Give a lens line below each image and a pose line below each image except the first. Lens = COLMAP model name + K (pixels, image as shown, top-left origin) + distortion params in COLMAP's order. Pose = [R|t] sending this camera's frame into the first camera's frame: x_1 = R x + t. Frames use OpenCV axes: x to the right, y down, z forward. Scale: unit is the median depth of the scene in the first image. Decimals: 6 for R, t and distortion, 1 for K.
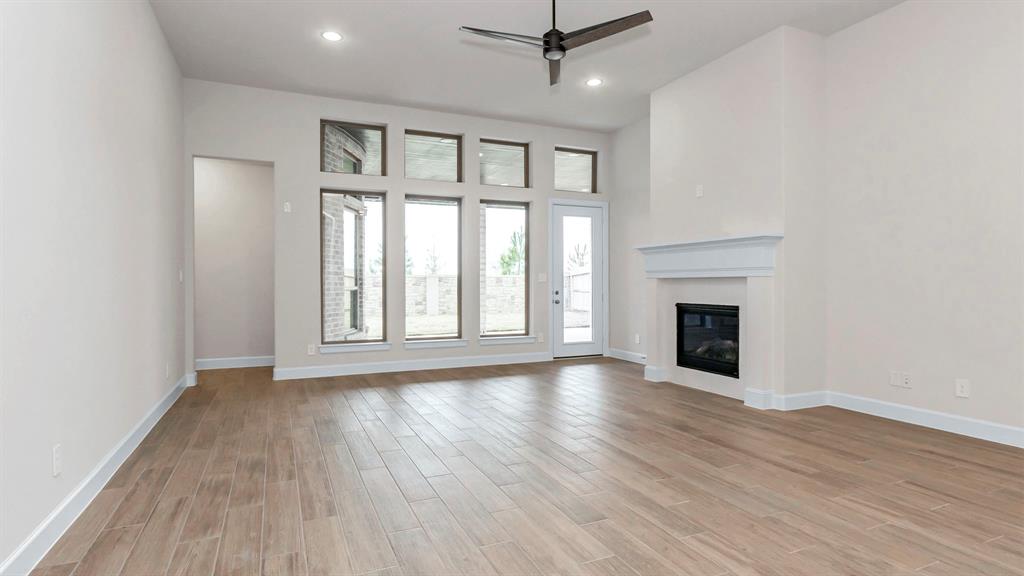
lens RADIAL K [[529.9, 0, 512.0], [0, 529.9, 288.0], [0, 0, 1]] dist [0.000211, -0.000715]
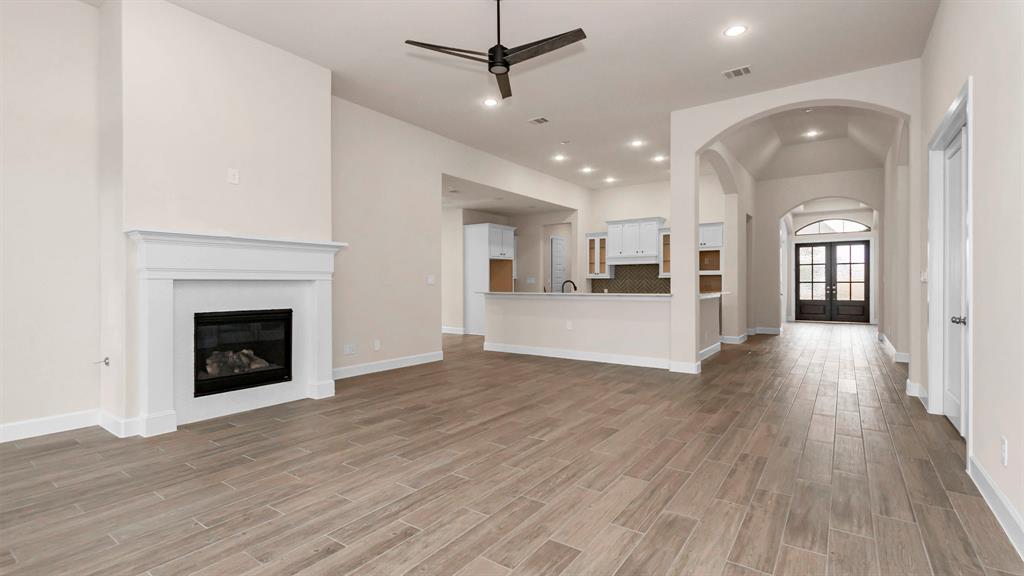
lens RADIAL K [[456.5, 0, 512.0], [0, 456.5, 288.0], [0, 0, 1]] dist [-0.000771, -0.000410]
pose [[-0.503989, -0.003554, 0.863703, -0.722166], [0.012297, 0.999861, 0.011289, -0.013900], [-0.863622, 0.016311, -0.503875, 1.447218]]
